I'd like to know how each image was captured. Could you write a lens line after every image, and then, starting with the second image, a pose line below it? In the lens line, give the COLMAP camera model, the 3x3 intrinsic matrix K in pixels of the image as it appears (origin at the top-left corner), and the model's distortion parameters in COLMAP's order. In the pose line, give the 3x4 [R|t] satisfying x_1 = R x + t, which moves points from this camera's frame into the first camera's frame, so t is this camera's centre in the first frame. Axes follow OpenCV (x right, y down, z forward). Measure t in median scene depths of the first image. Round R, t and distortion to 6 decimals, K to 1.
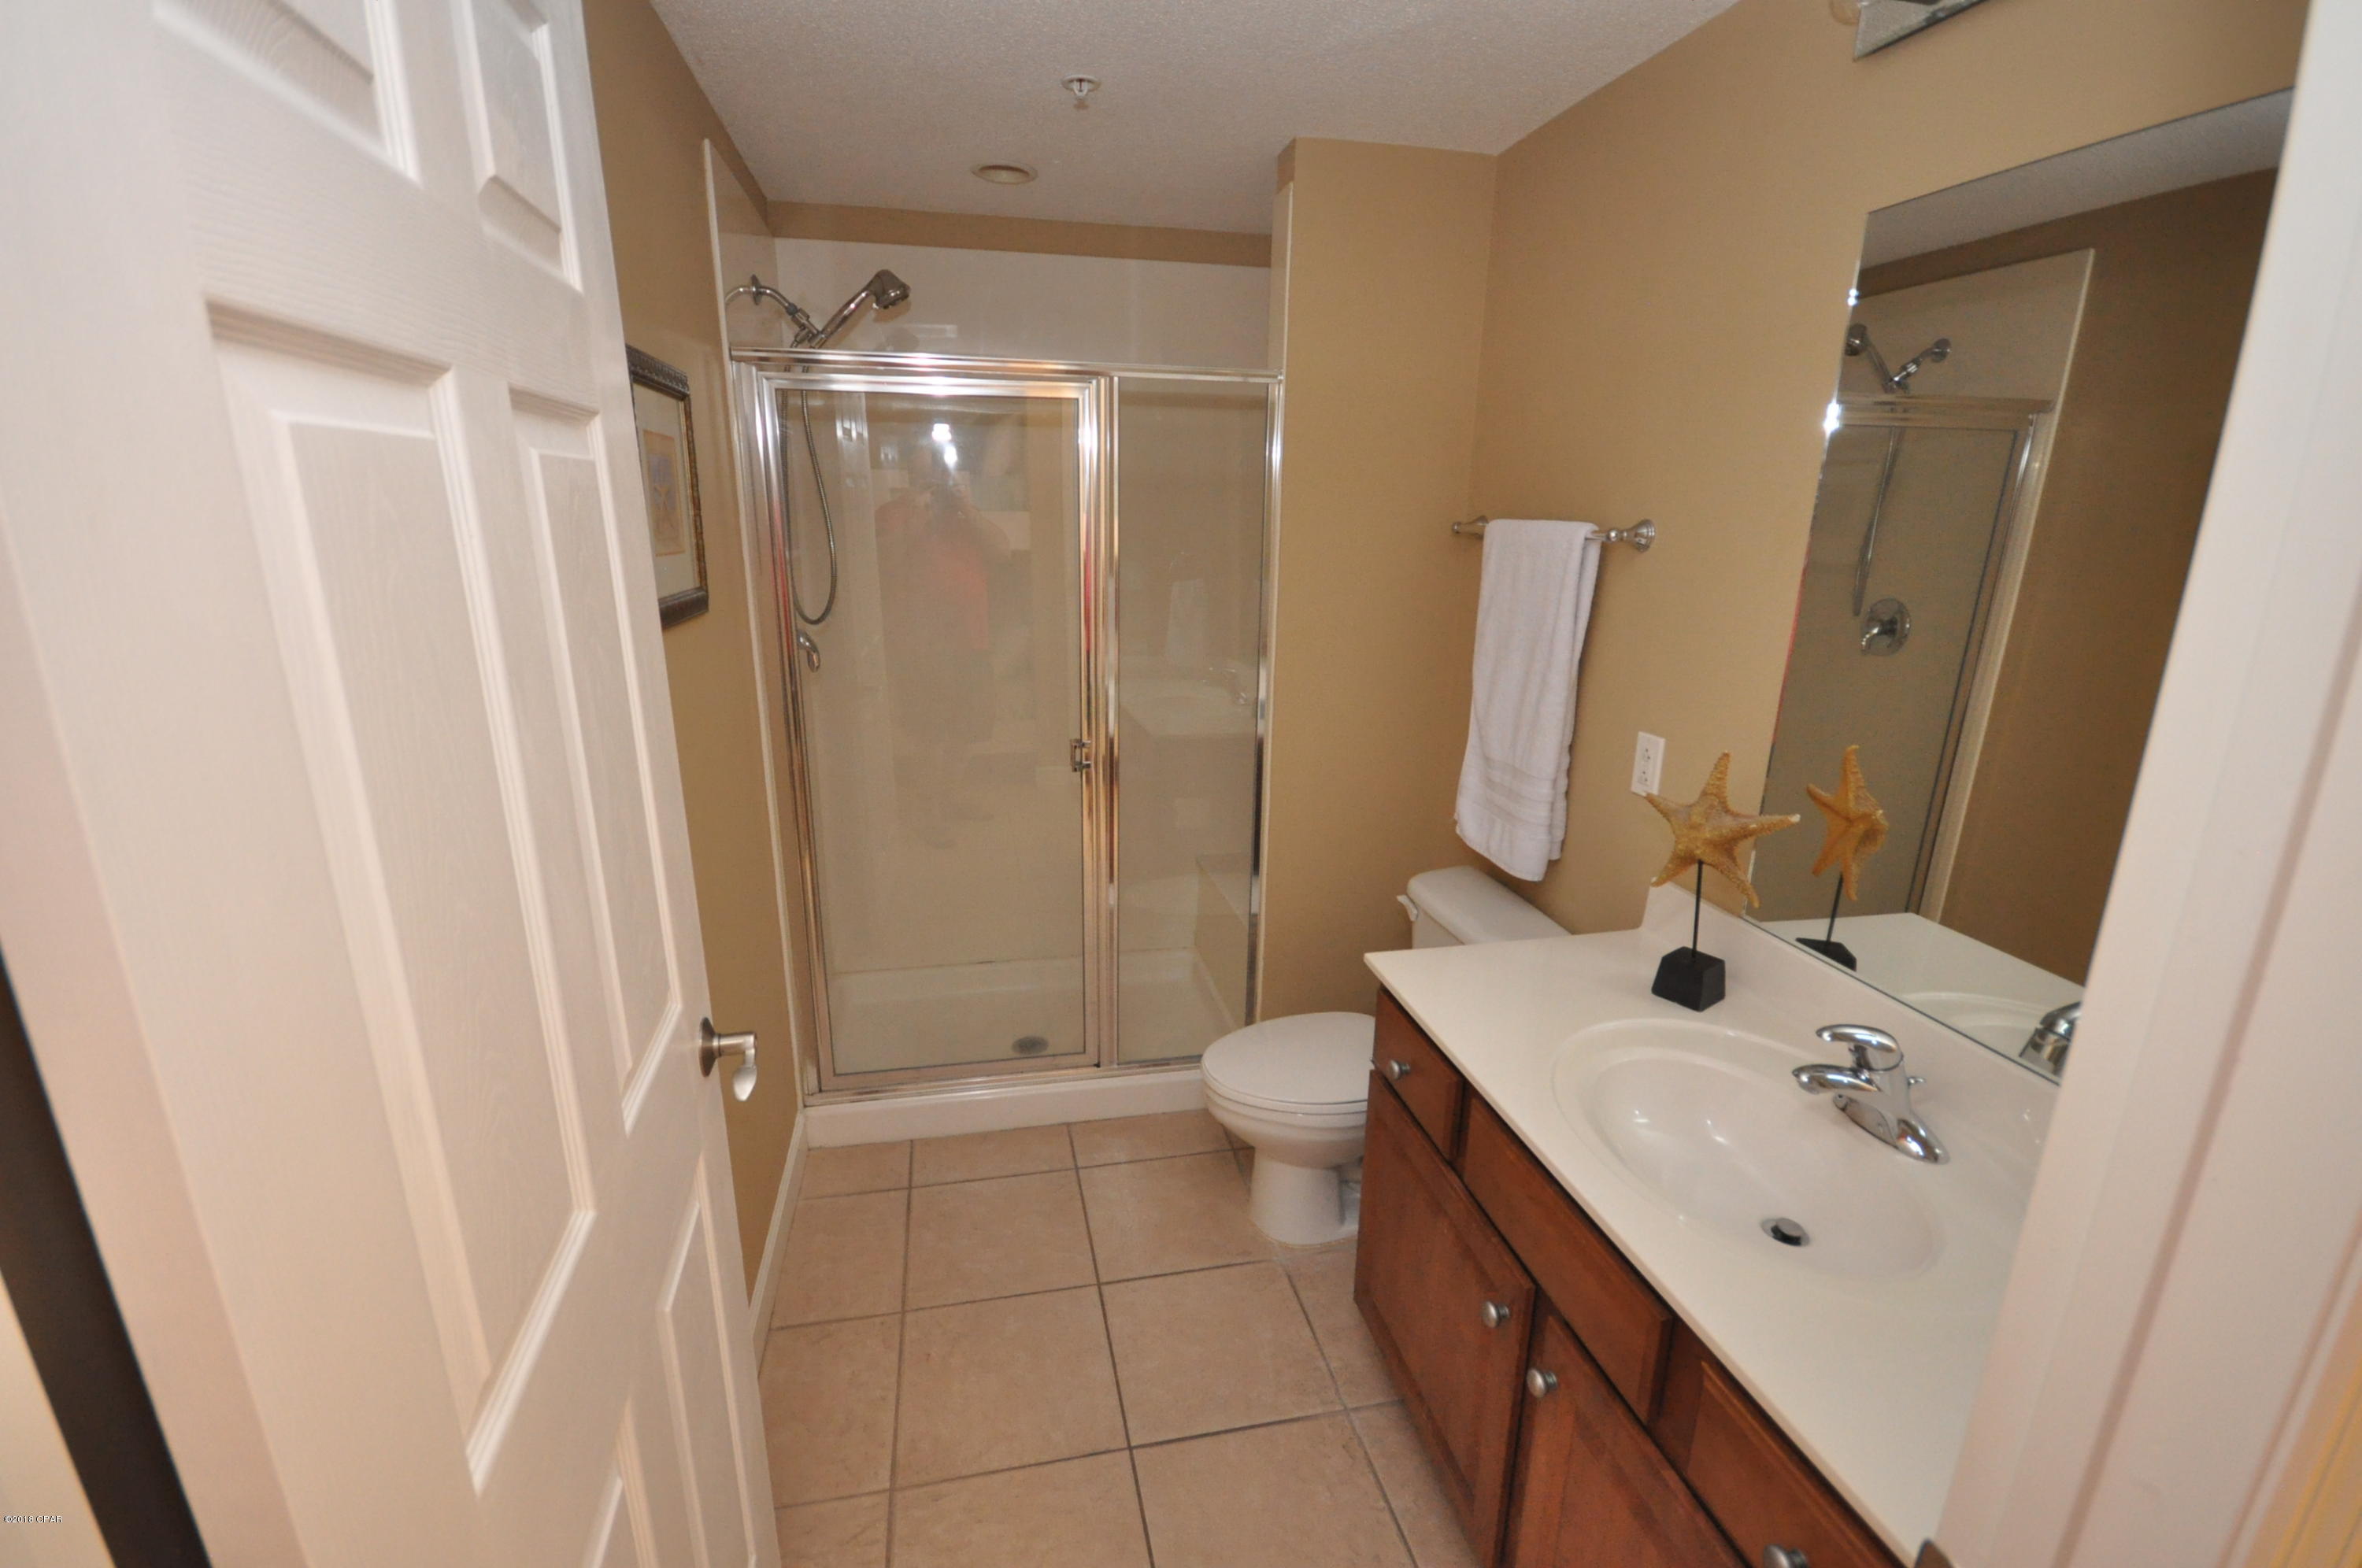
lens RADIAL K [[1026.3, 0, 1174.4], [0, 1026.3, 795.4], [0, 0, 1]] dist [0.018549, -0.014294]
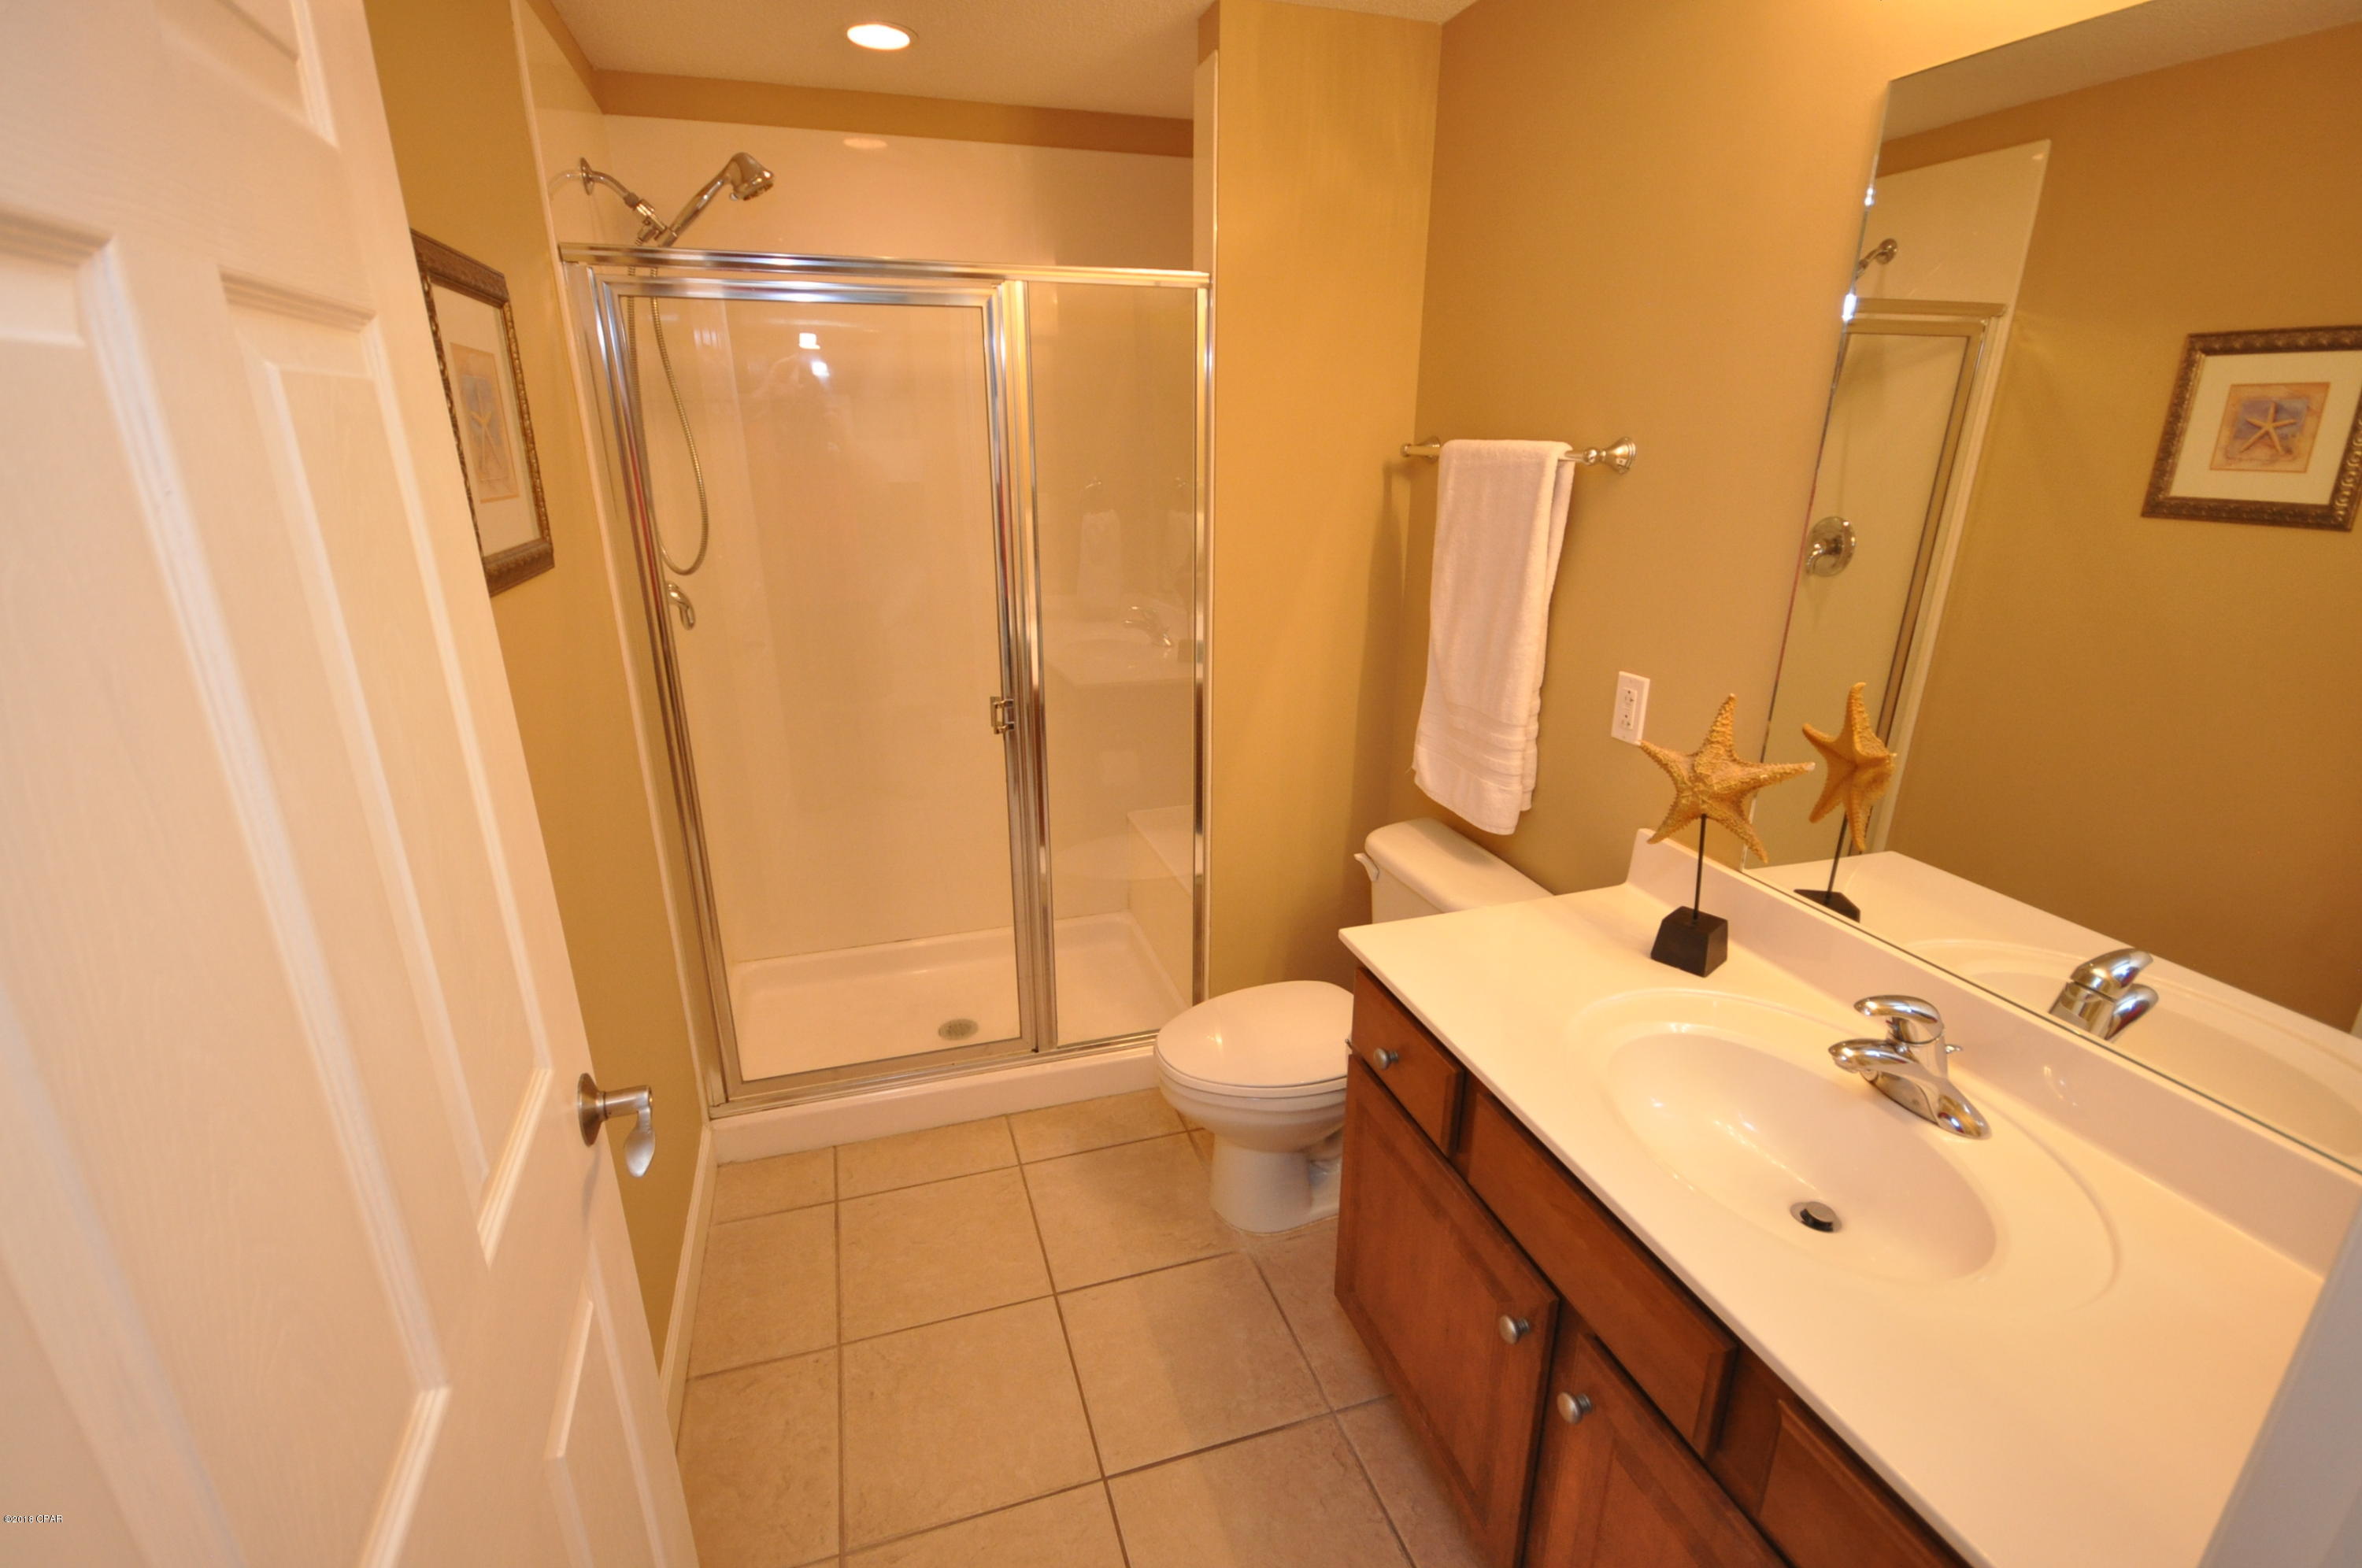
lens RADIAL K [[1057.6, 0, 1173.5], [0, 1057.6, 794.5], [0, 0, 1]] dist [0.020605, -0.014361]
pose [[0.995376, -0.044847, 0.084940, -0.033684], [0.039921, 0.997470, 0.058821, -0.025010], [-0.087363, -0.055158, 0.994648, 0.086456]]
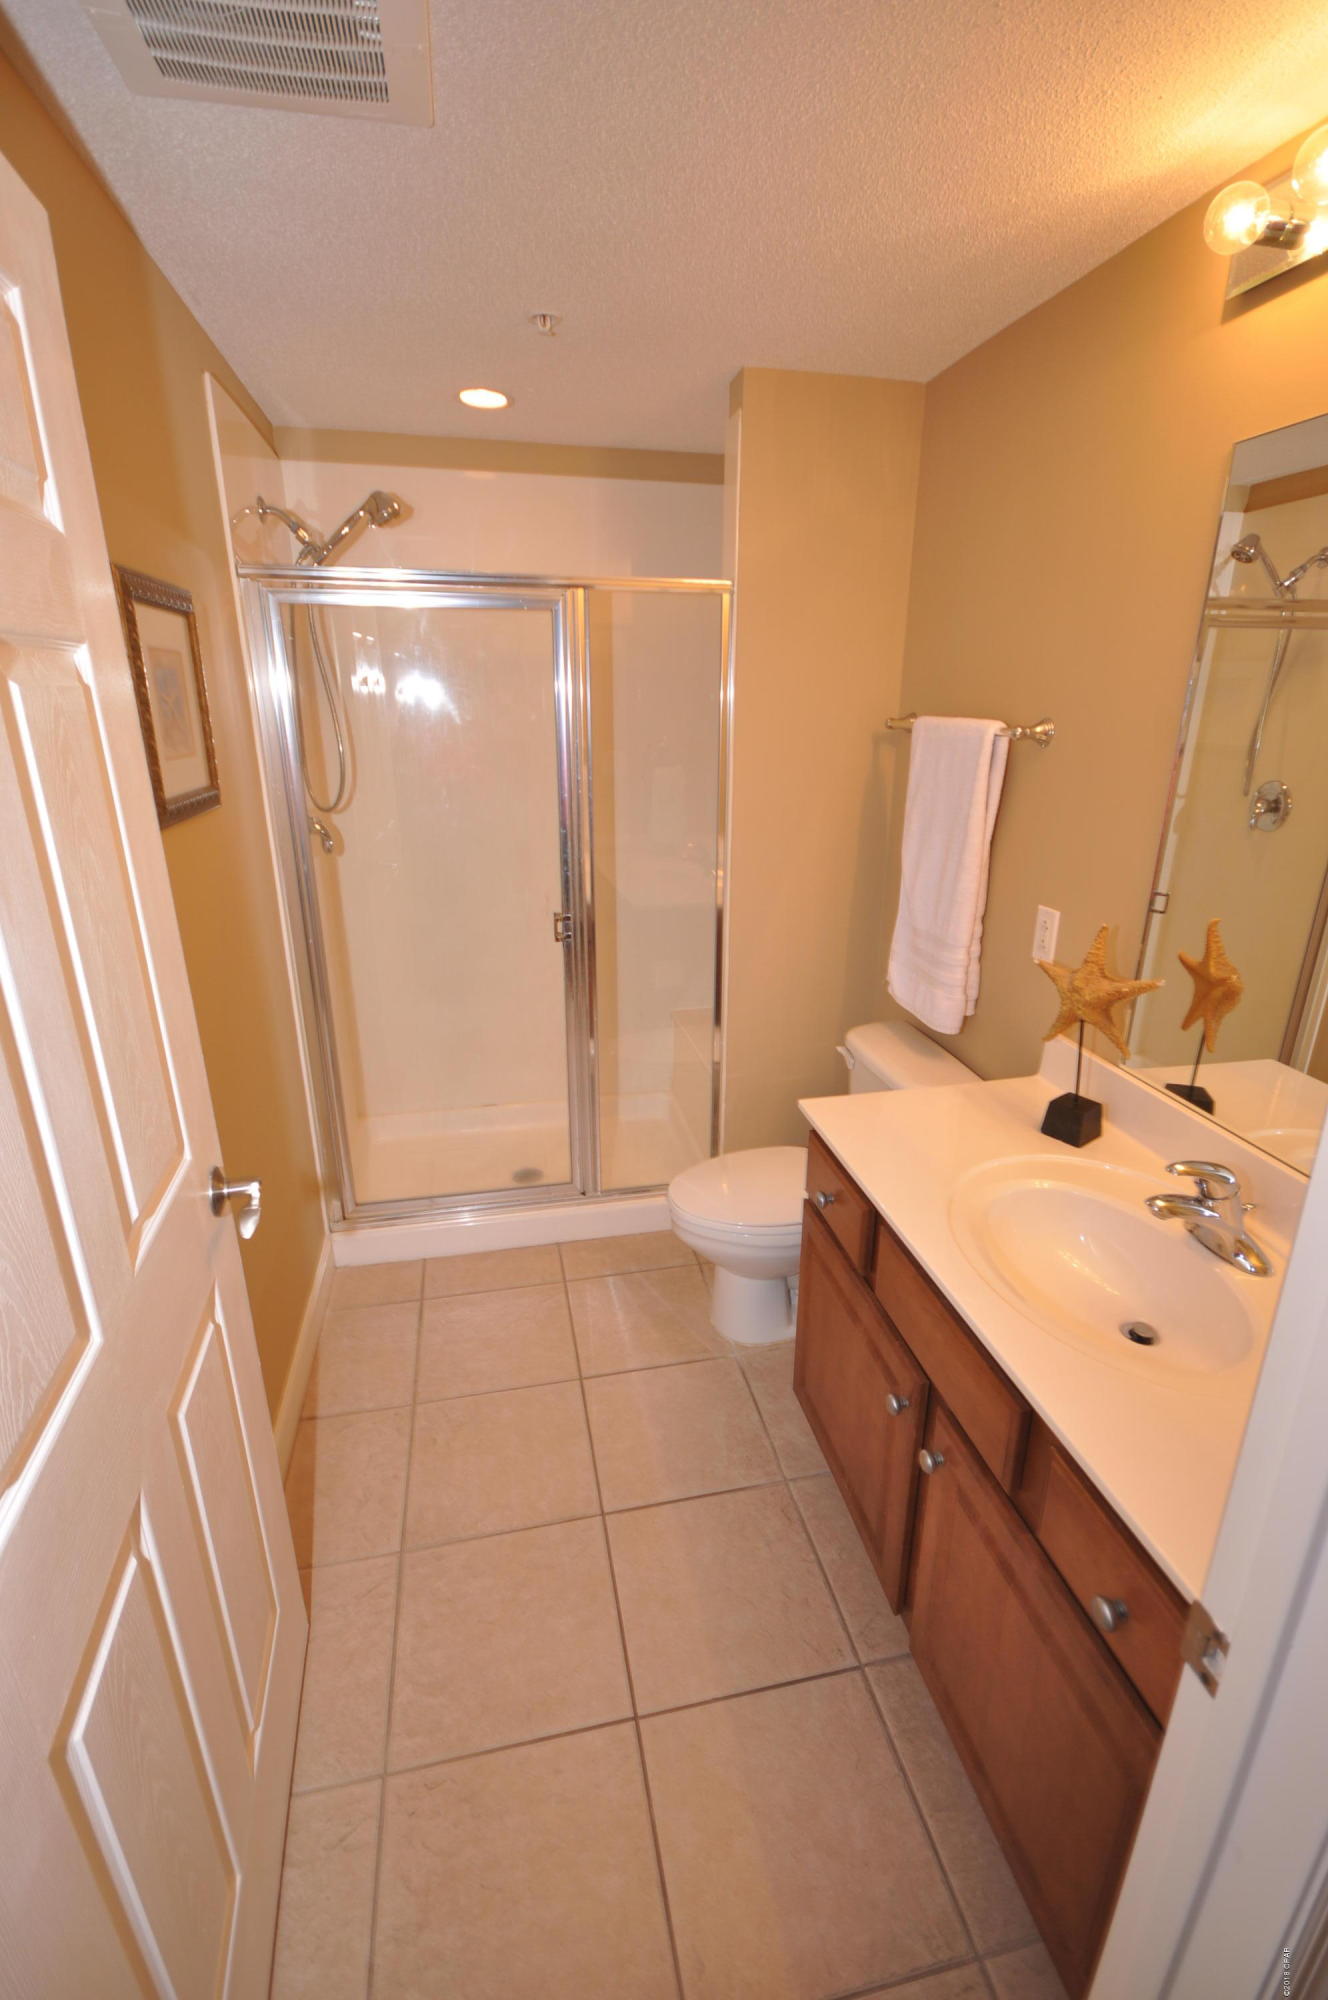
lens RADIAL K [[895.7, 0, 679.0], [0, 895.7, 1002.8], [0, 0, 1]] dist [0.020605, -0.014361]
pose [[0.999914, -0.010209, 0.008264, 0.041302], [0.009722, 0.998327, 0.056997, -0.014911], [-0.008832, -0.056911, 0.998340, -0.005103]]
